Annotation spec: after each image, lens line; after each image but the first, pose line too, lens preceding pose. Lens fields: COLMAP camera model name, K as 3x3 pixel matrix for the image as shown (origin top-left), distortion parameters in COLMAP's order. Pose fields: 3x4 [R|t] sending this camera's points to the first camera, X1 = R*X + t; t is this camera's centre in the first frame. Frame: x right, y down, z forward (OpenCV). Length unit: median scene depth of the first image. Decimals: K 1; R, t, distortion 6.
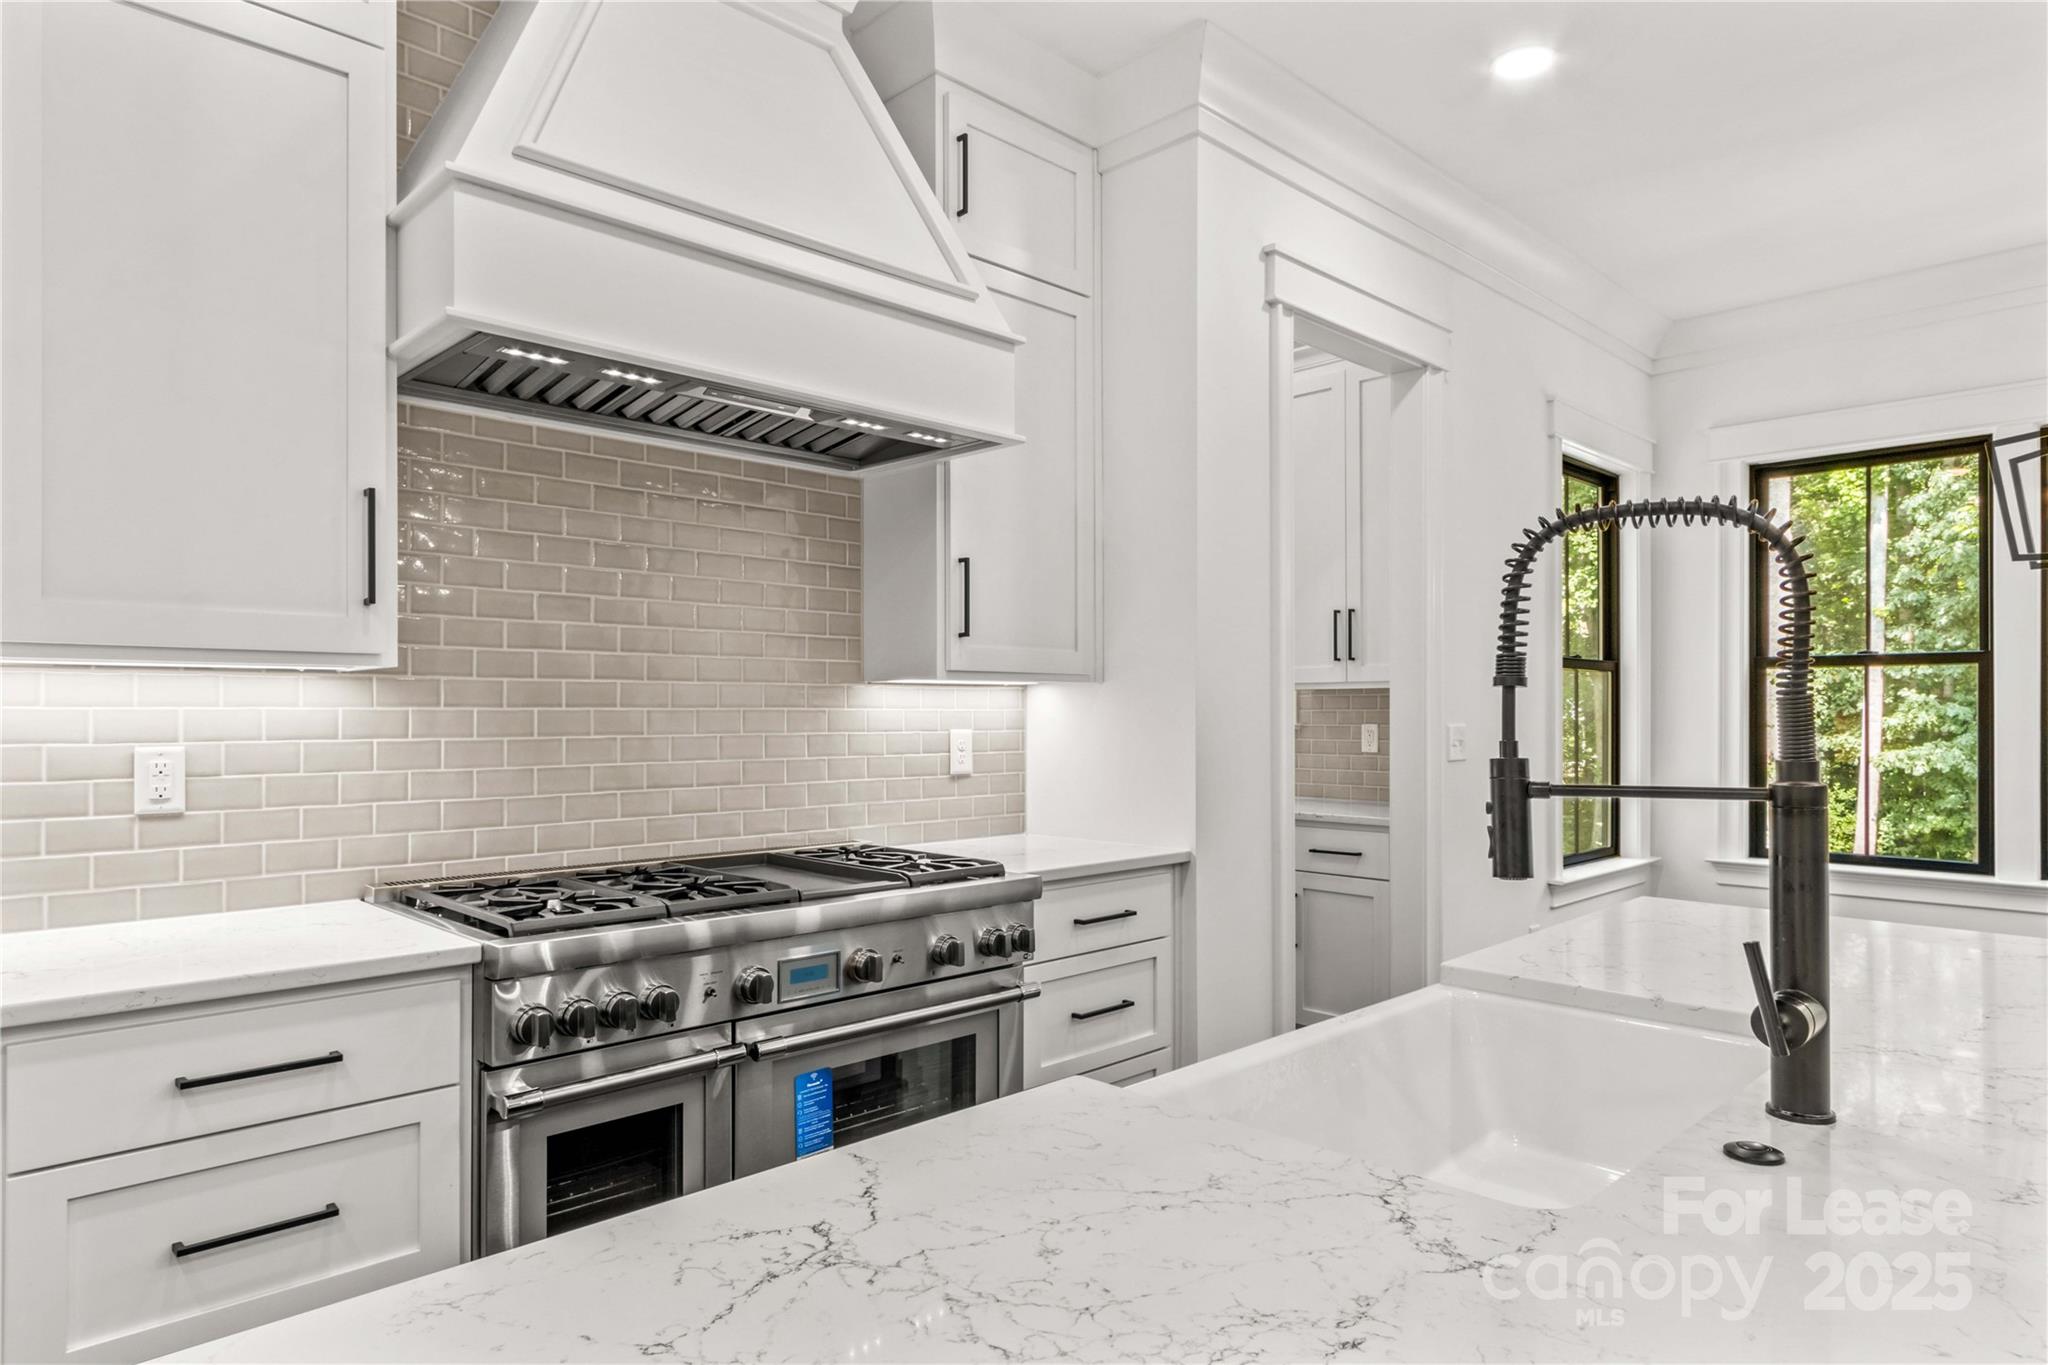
lens RADIAL K [[1218.9, 0, 1018.5], [0, 1218.9, 718.8], [0, 0, 1]] dist [-0.001191, -0.001271]
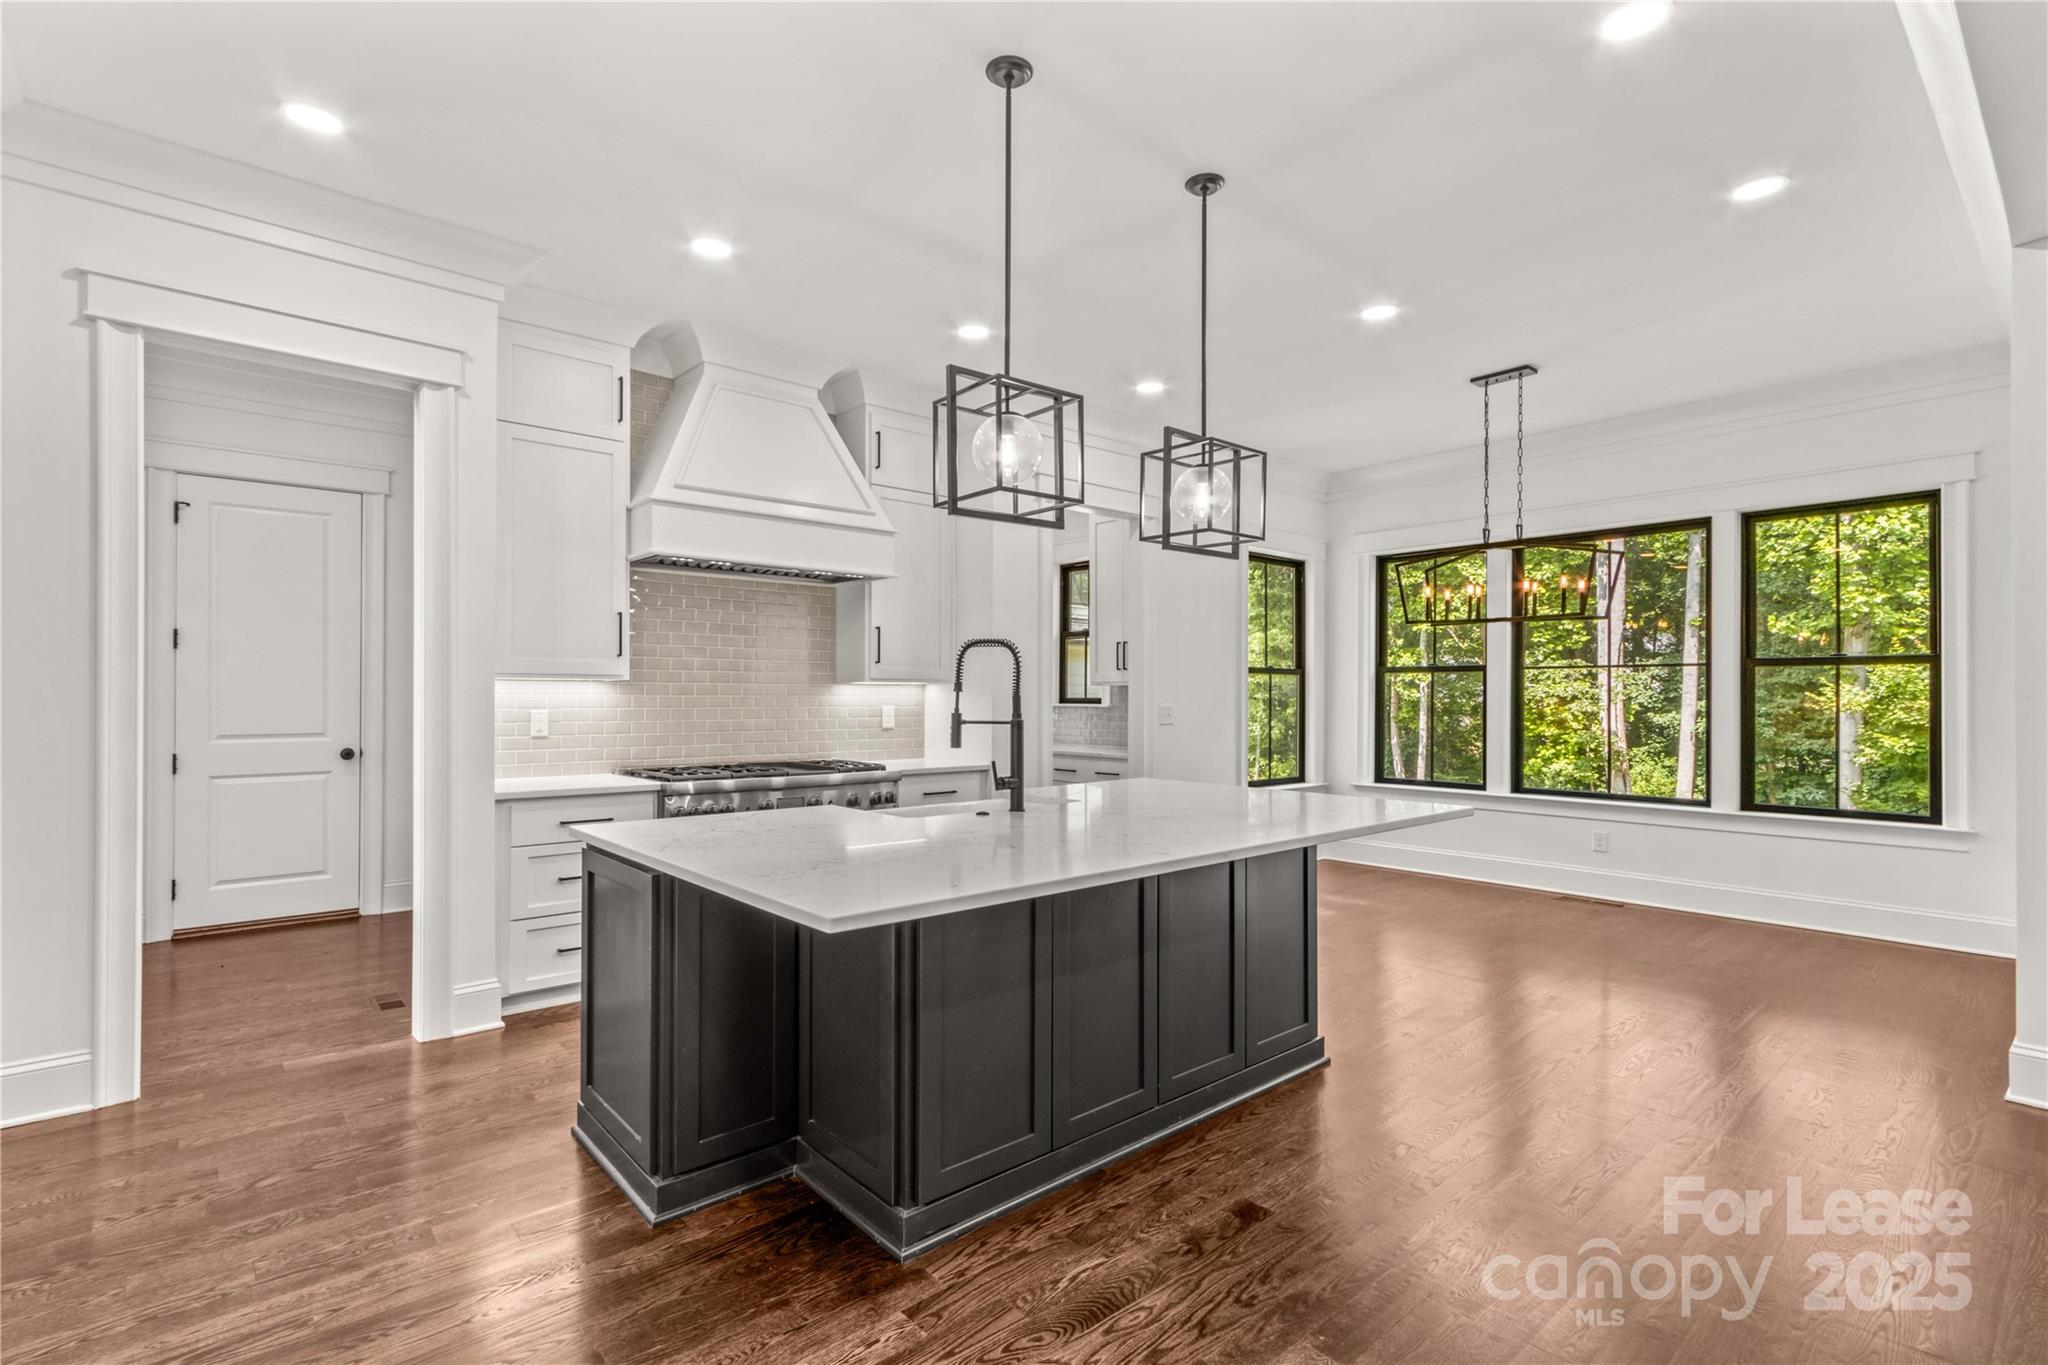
lens RADIAL K [[955.9, 0, 1015.0], [0, 955.9, 700.3], [0, 0, 1]] dist [0.002191, 0.000528]
pose [[0.998405, 0.003566, -0.056342, 0.319665], [-0.003623, 0.999993, -0.000902, -0.000553], [0.056338, 0.001104, 0.998411, -0.741720]]
